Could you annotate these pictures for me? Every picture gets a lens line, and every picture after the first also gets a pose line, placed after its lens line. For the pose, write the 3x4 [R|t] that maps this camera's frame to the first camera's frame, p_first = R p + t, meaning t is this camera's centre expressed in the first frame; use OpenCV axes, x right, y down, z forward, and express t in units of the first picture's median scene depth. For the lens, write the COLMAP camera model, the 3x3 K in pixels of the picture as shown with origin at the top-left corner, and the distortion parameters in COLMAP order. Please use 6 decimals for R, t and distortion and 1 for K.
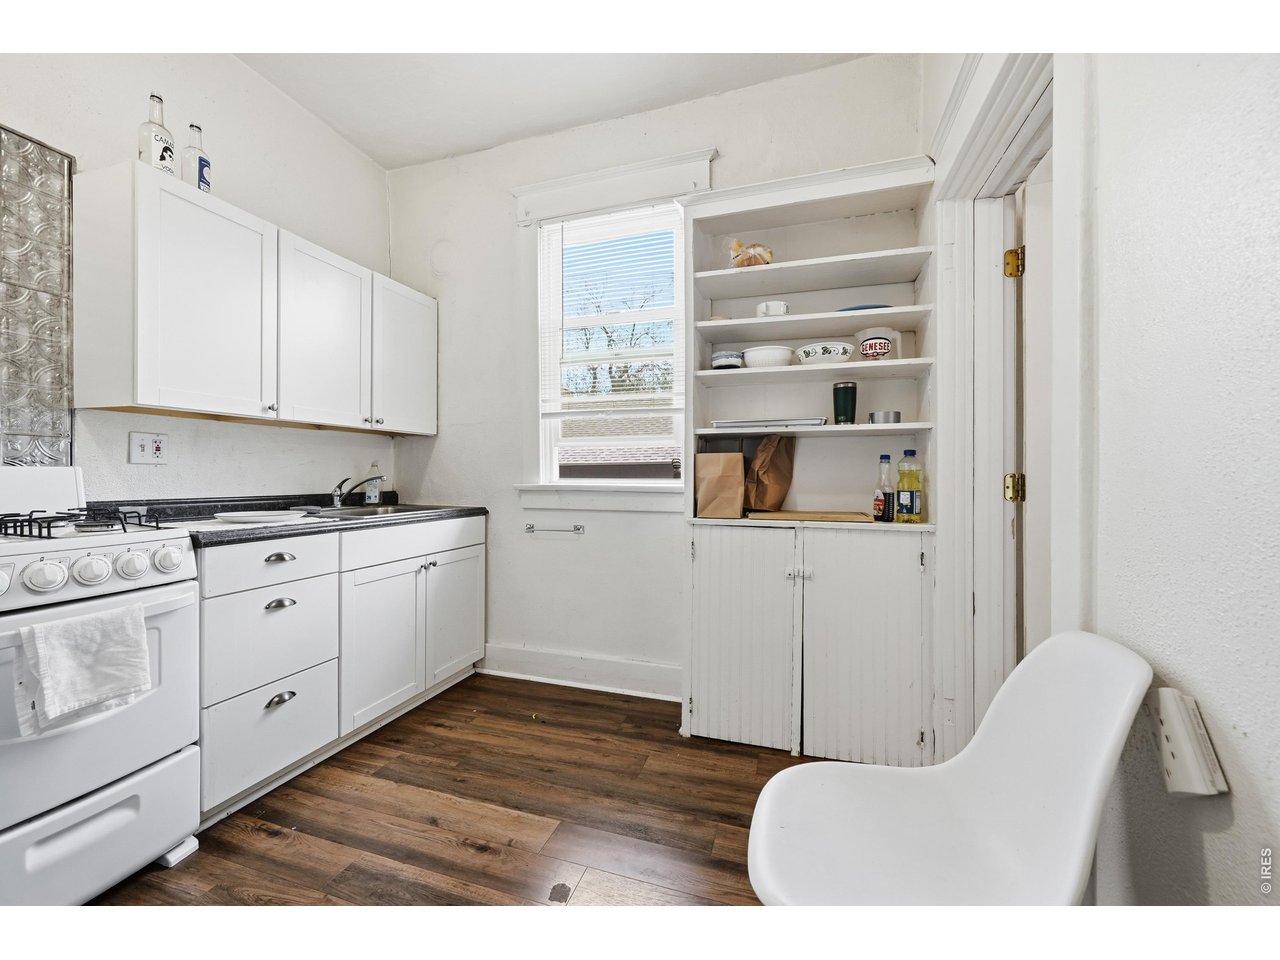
lens RADIAL K [[504.9, 0, 635.2], [0, 504.9, 475.0], [0, 0, 1]] dist [-0.004621, -0.000463]
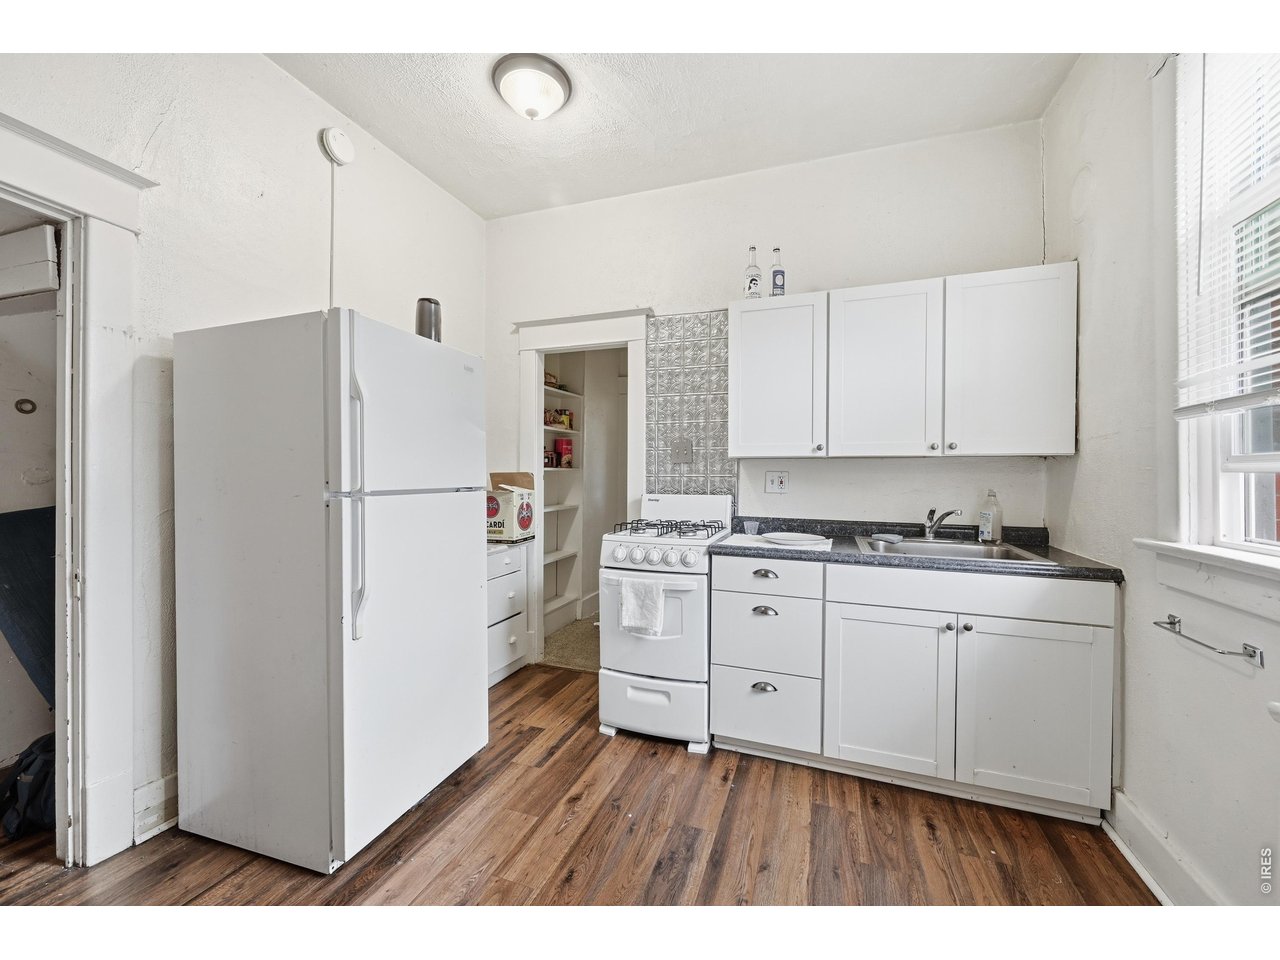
lens RADIAL K [[504.9, 0, 637.2], [0, 504.9, 476.7], [0, 0, 1]] dist [-0.004621, -0.000463]
pose [[-0.038468, 0.001564, -0.999259, 0.495148], [-0.007000, 0.999974, 0.001834, -0.067926], [0.999235, 0.007065, -0.038456, 0.648031]]
